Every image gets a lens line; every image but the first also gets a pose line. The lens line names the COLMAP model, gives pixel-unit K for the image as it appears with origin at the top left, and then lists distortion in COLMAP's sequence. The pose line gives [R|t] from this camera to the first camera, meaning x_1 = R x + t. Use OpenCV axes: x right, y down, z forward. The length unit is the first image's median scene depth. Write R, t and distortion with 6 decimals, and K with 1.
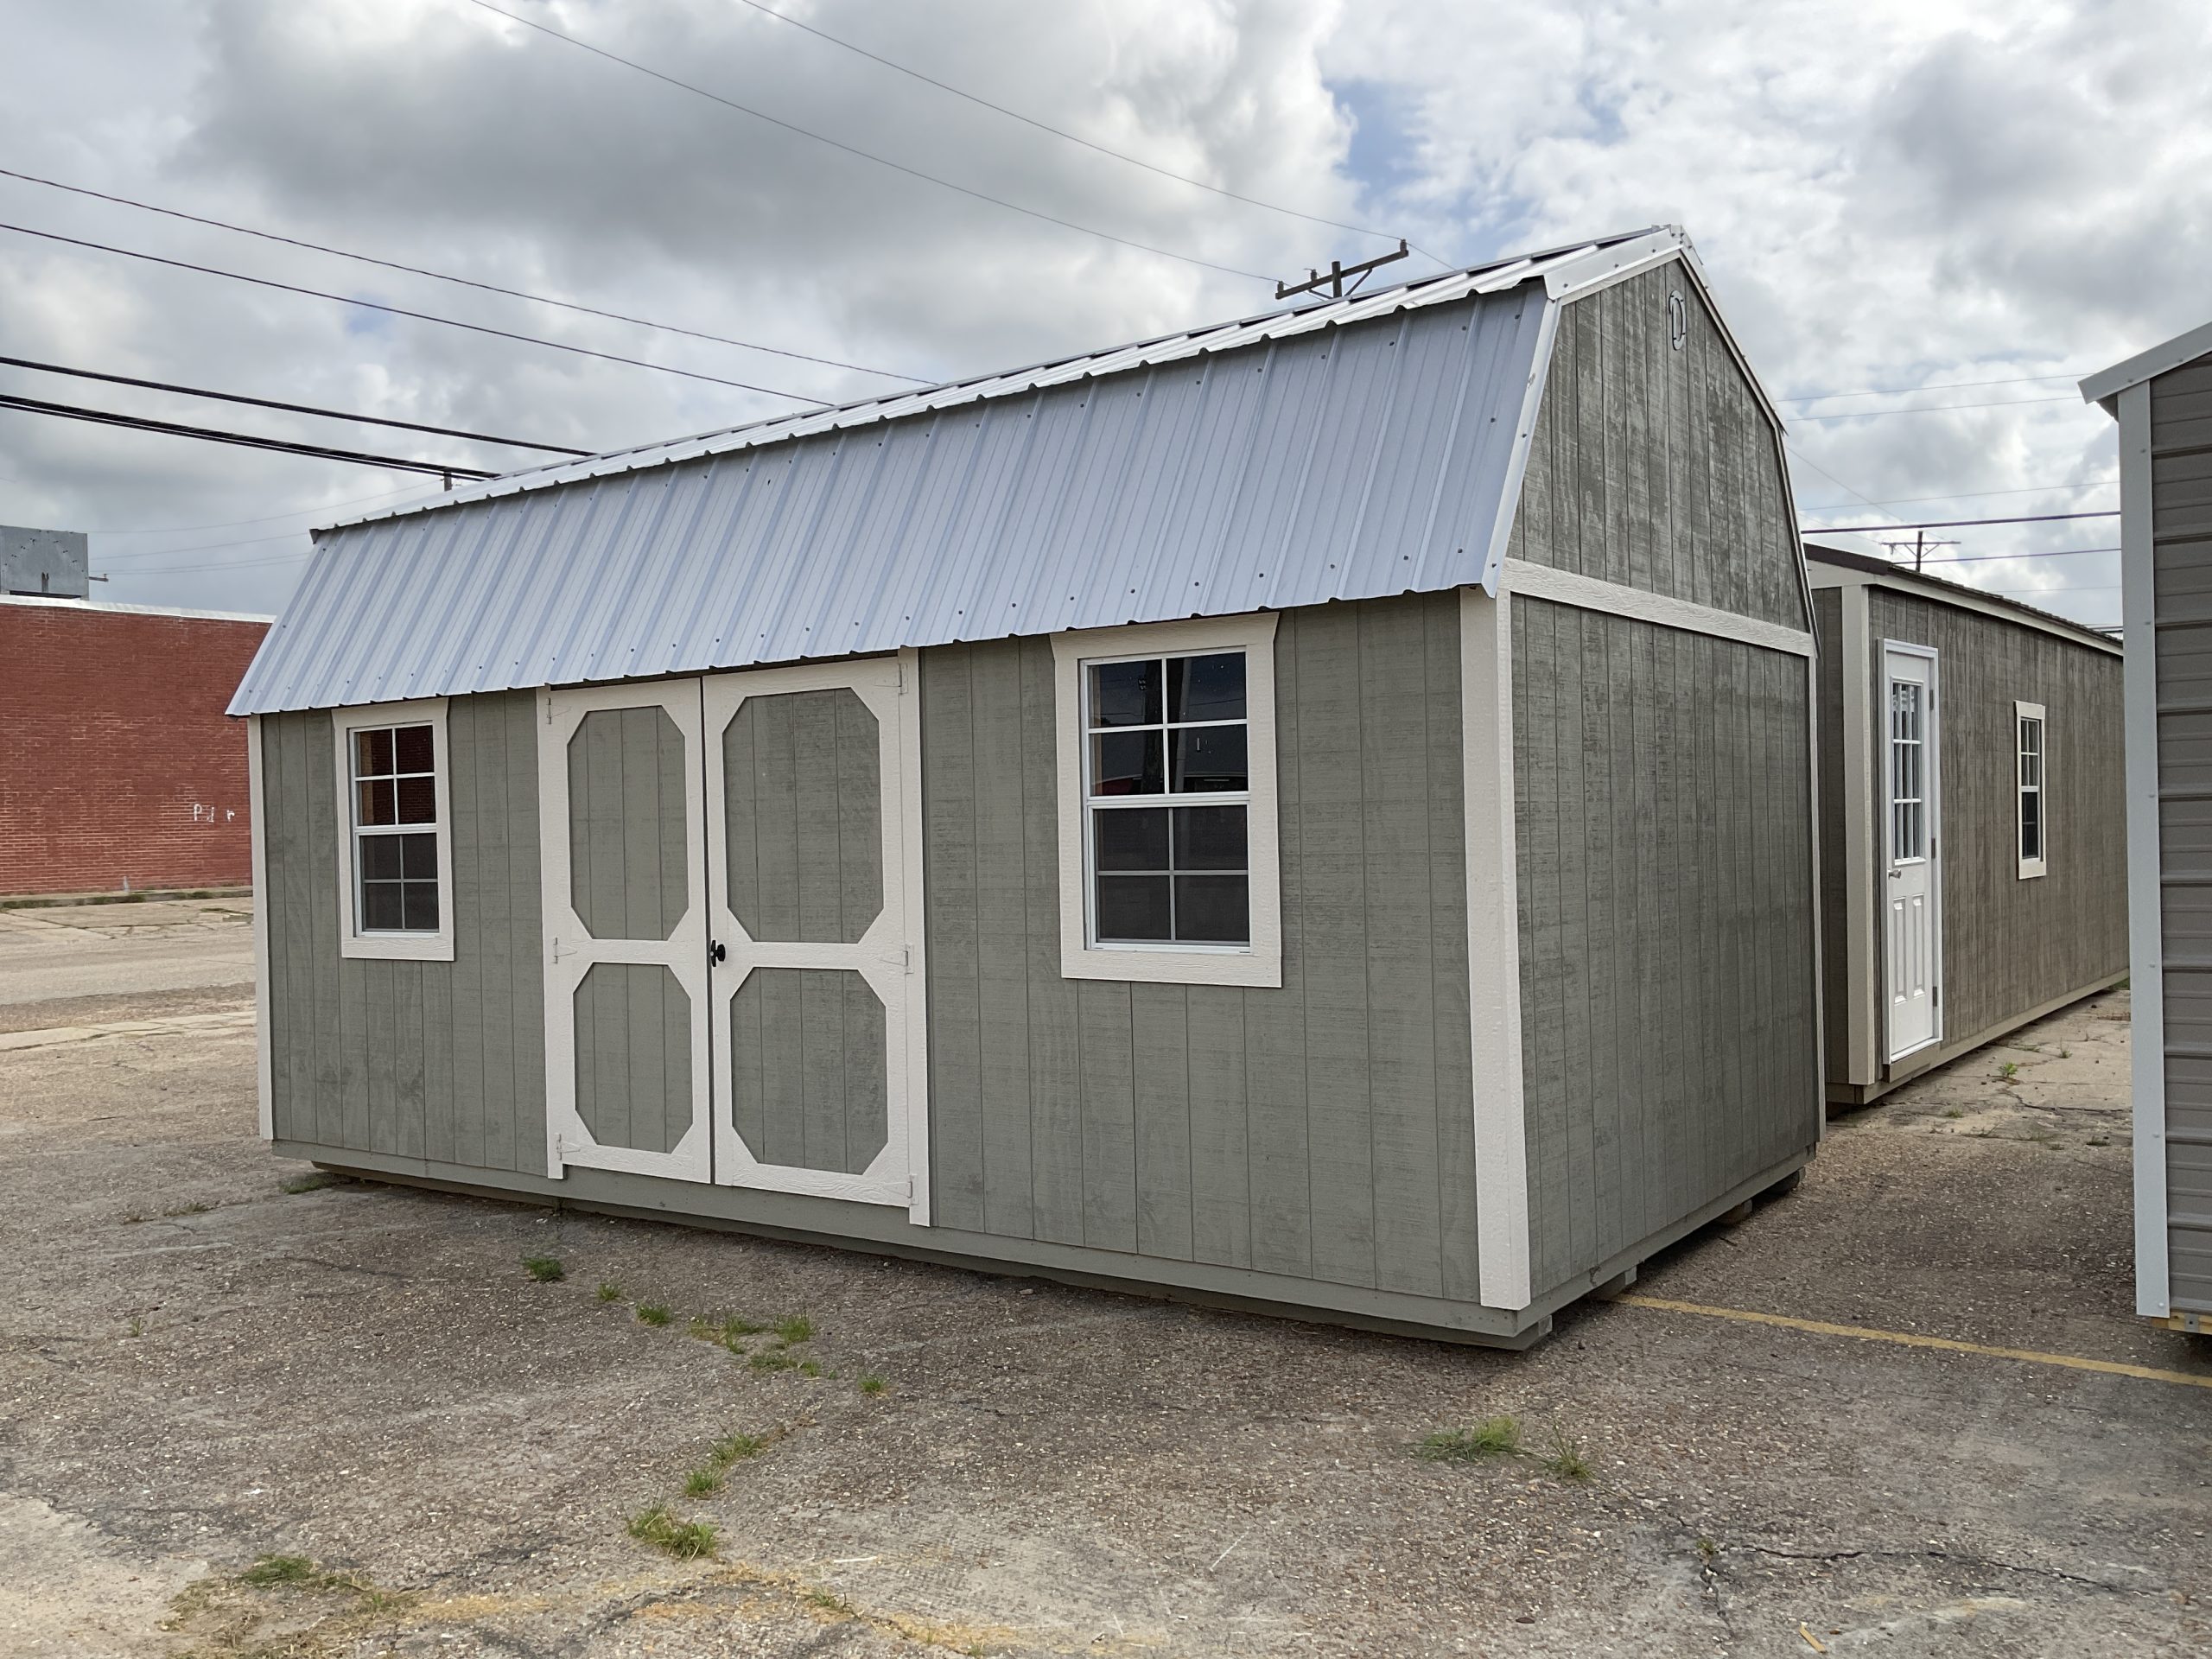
lens RADIAL K [[1845.7, 0, 1106.0], [0, 1845.7, 829.5], [0, 0, 1]] dist [0.070627, -0.147988]
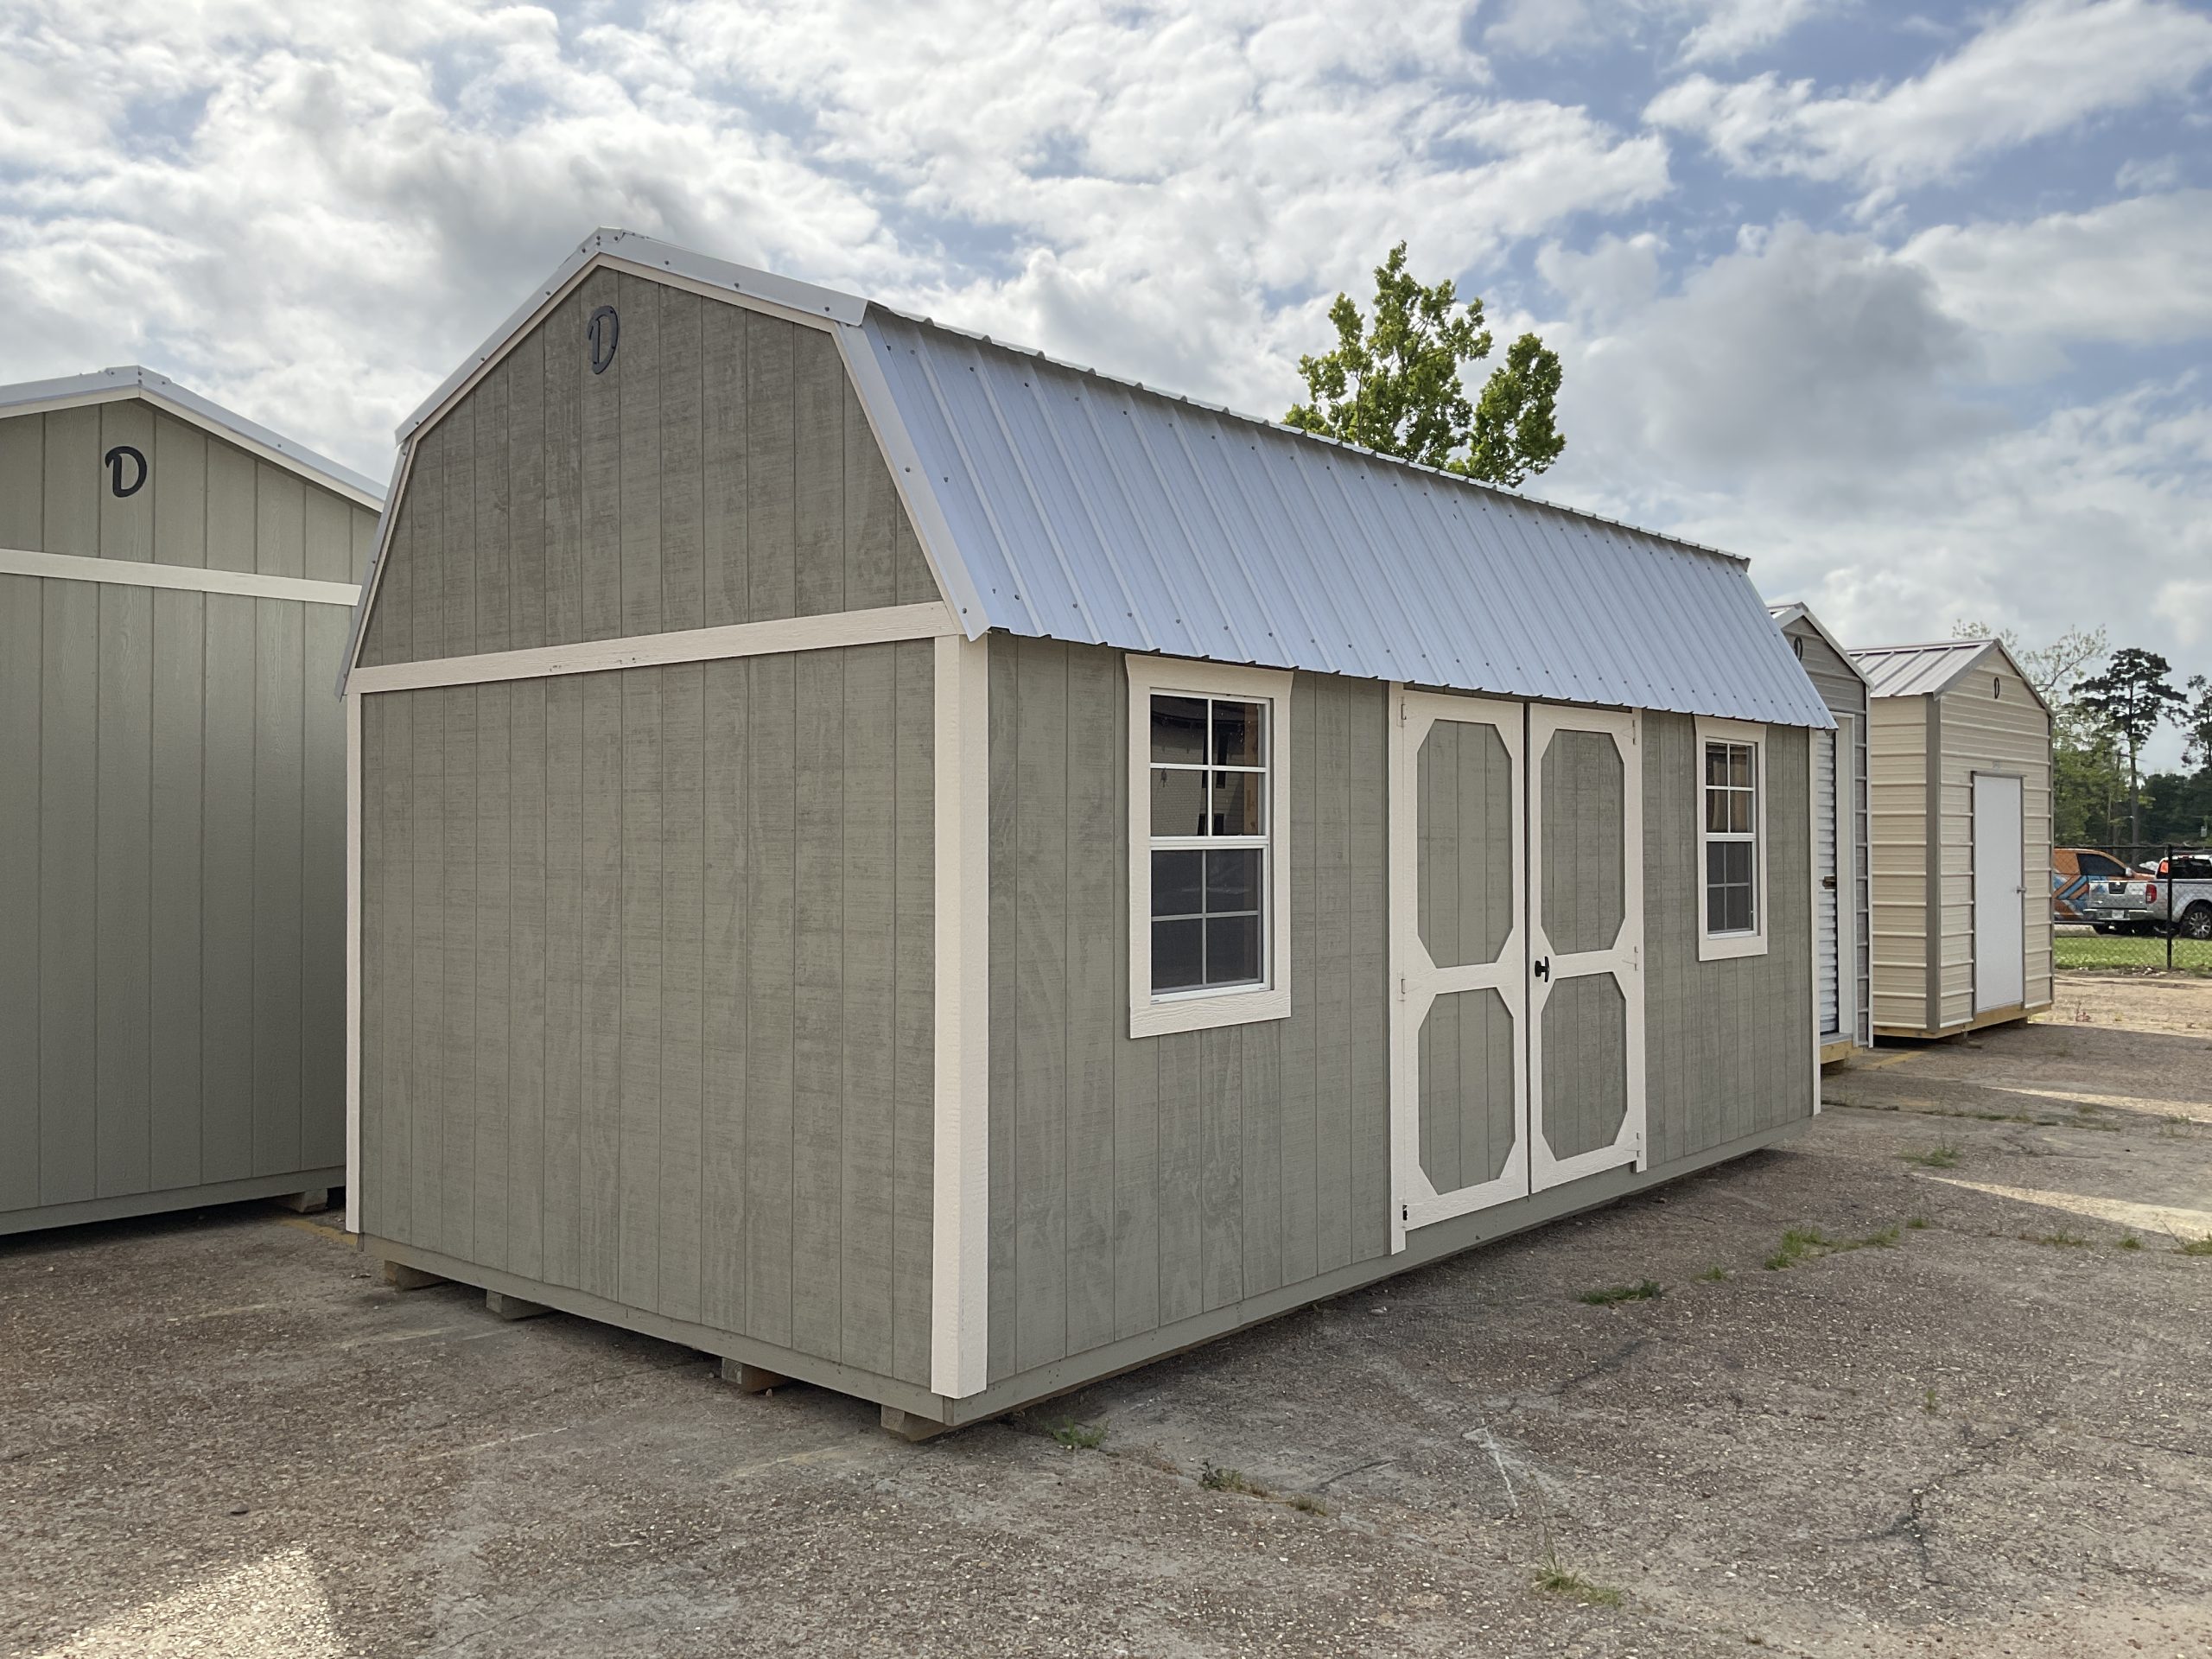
lens RADIAL K [[1845.7, 0, 1106.0], [0, 1845.7, 829.5], [0, 0, 1]] dist [0.070627, -0.147988]
pose [[0.083777, 0.028503, 0.996077, -1.419064], [0.000445, 0.999590, -0.028641, 0.019756], [-0.996484, 0.002843, 0.083730, 1.288442]]
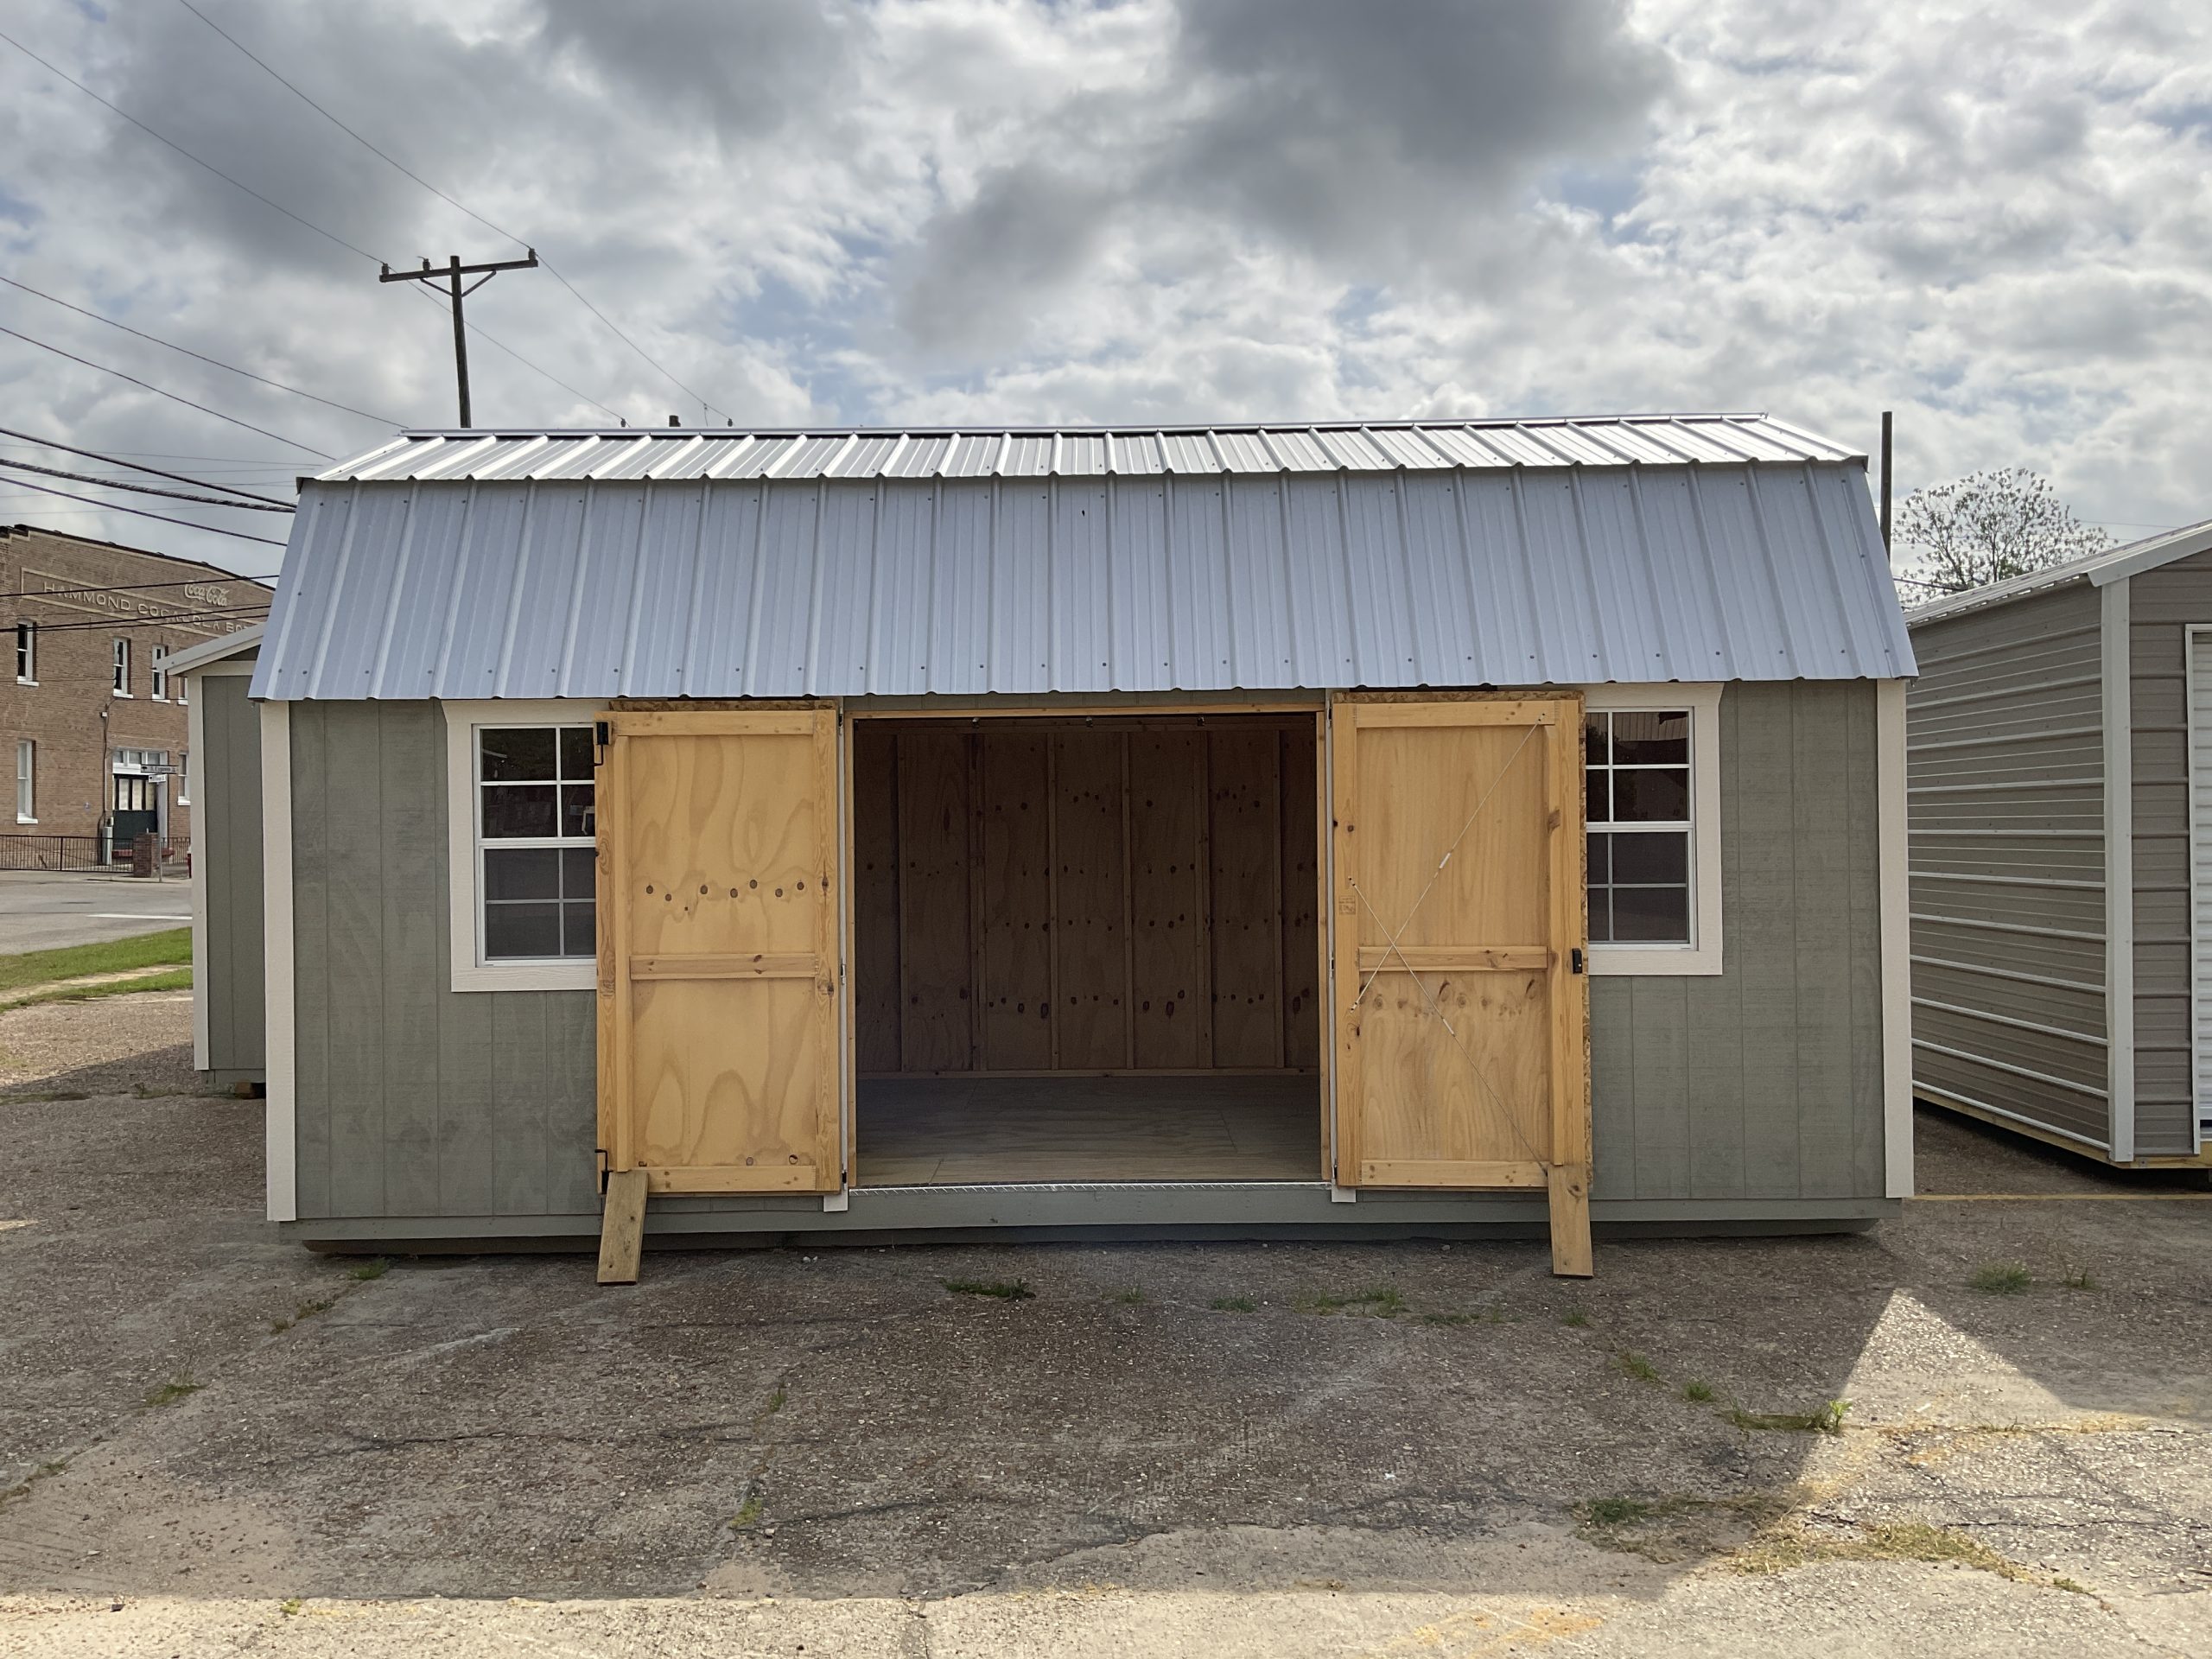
lens RADIAL K [[1845.7, 0, 1106.0], [0, 1845.7, 829.5], [0, 0, 1]] dist [0.070627, -0.147988]
pose [[0.813666, 0.015711, 0.581120, -0.894867], [-0.007864, 0.999841, -0.016020, 0.007680], [-0.581279, 0.008465, 0.813660, 0.176137]]
